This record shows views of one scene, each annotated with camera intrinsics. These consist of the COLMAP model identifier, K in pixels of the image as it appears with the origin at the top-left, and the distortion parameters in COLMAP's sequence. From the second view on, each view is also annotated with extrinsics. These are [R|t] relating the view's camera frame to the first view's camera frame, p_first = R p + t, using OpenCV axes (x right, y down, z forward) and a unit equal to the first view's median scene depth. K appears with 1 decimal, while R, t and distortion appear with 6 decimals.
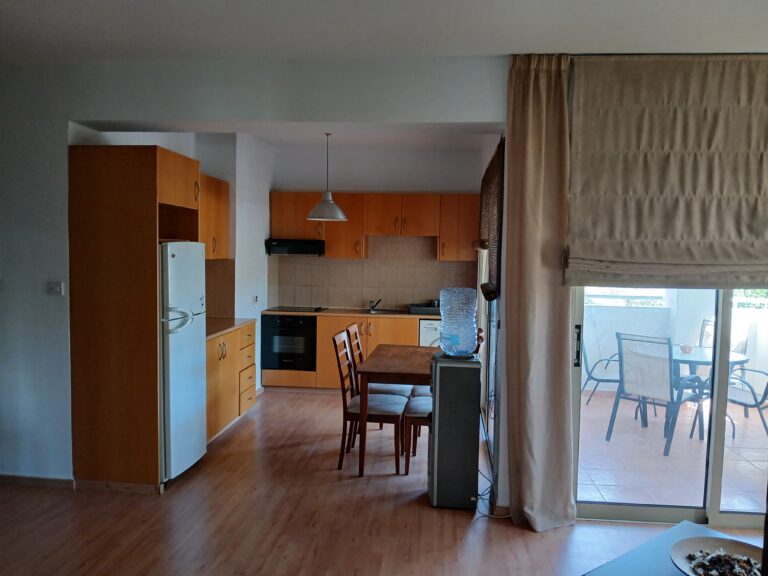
lens RADIAL K [[593.9, 0, 387.5], [0, 593.9, 287.8], [0, 0, 1]] dist [-0.025117, -0.007405]
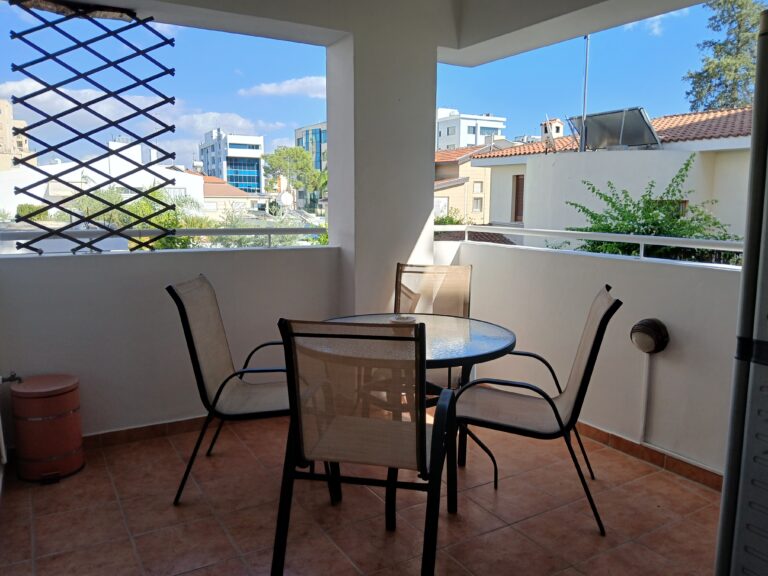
lens RADIAL K [[593.9, 0, 387.5], [0, 593.9, 287.8], [0, 0, 1]] dist [-0.025117, -0.007405]
pose [[0.847678, -0.067077, 0.526253, 0.248425], [0.021071, 0.995449, 0.092941, 0.026849], [-0.530092, -0.067695, 0.845233, 0.646959]]
